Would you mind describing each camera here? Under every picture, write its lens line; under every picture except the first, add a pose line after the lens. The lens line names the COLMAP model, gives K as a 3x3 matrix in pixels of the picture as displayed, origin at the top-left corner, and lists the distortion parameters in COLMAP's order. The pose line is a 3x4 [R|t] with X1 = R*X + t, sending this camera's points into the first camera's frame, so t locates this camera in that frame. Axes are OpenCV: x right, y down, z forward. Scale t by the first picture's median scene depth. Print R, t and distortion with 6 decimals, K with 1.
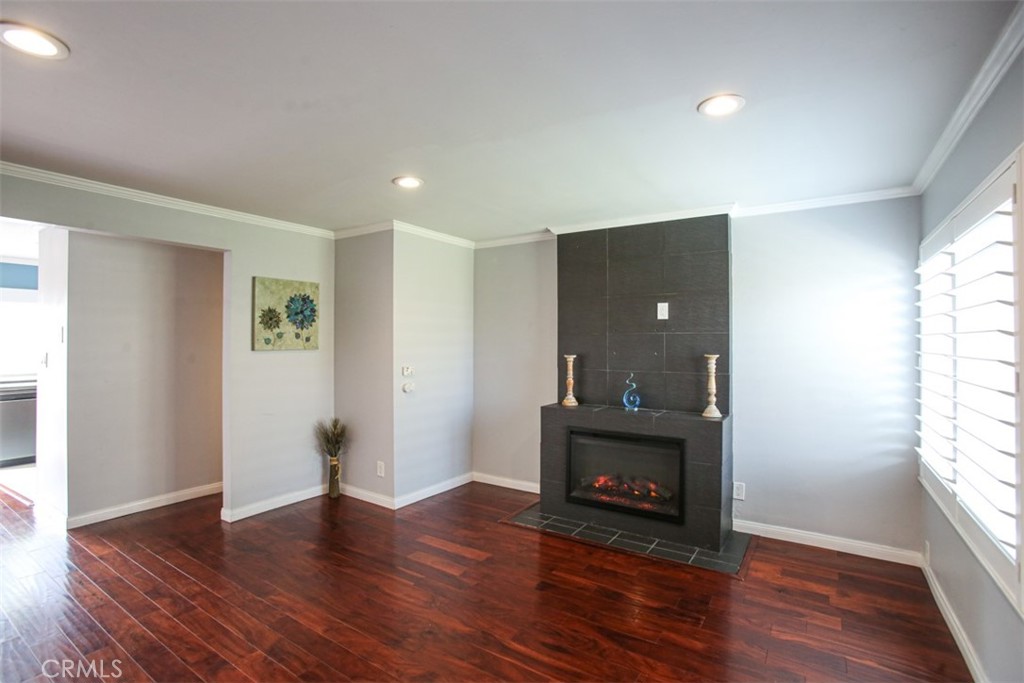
lens RADIAL K [[484.8, 0, 503.4], [0, 484.8, 336.9], [0, 0, 1]] dist [-0.078965, 0.032993]
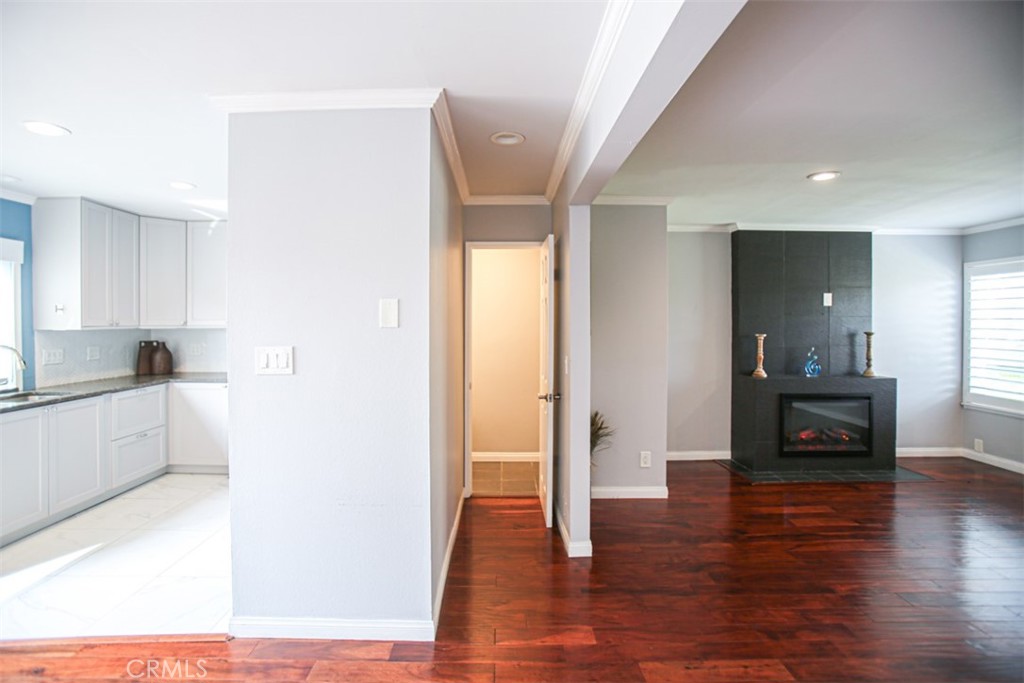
lens RADIAL K [[488.6, 0, 513.4], [0, 488.6, 325.0], [0, 0, 1]] dist [-0.061250, 0.022125]
pose [[0.822275, -0.005721, 0.569061, -1.072270], [-0.003549, 0.999878, 0.015180, -0.000838], [-0.569079, -0.014502, 0.822155, 0.397518]]
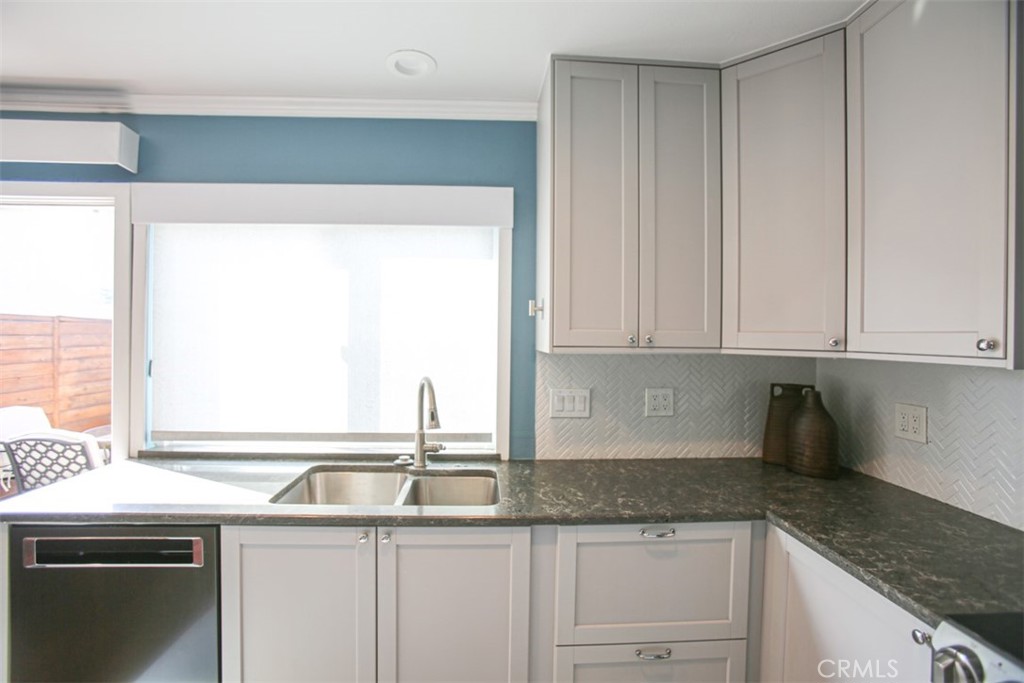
lens RADIAL K [[484.8, 0, 503.4], [0, 484.8, 336.9], [0, 0, 1]] dist [-0.078965, 0.032993]
pose [[0.595853, 0.007154, -0.803062, -0.931386], [-0.001328, 0.999968, 0.007923, 0.008081], [0.803092, -0.003654, 0.595843, 1.375819]]
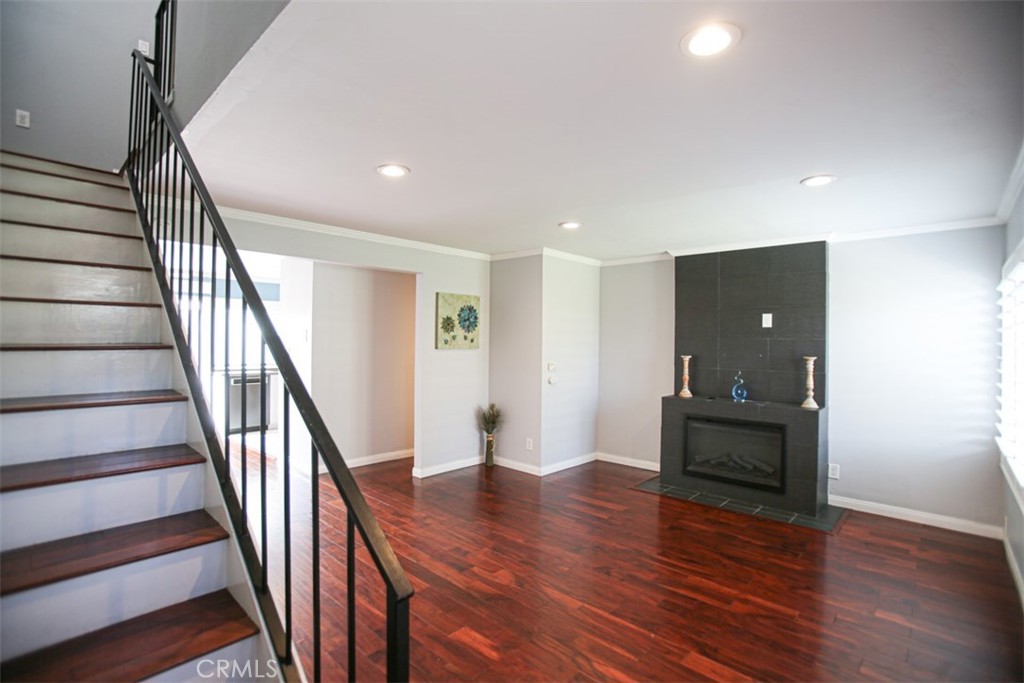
lens RADIAL K [[484.8, 0, 503.4], [0, 484.8, 336.9], [0, 0, 1]] dist [-0.078965, 0.032993]
pose [[0.985596, 0.008752, -0.168890, -0.117667], [-0.008845, 0.999961, 0.000203, -0.006188], [0.168886, 0.001294, 0.985635, -0.281668]]
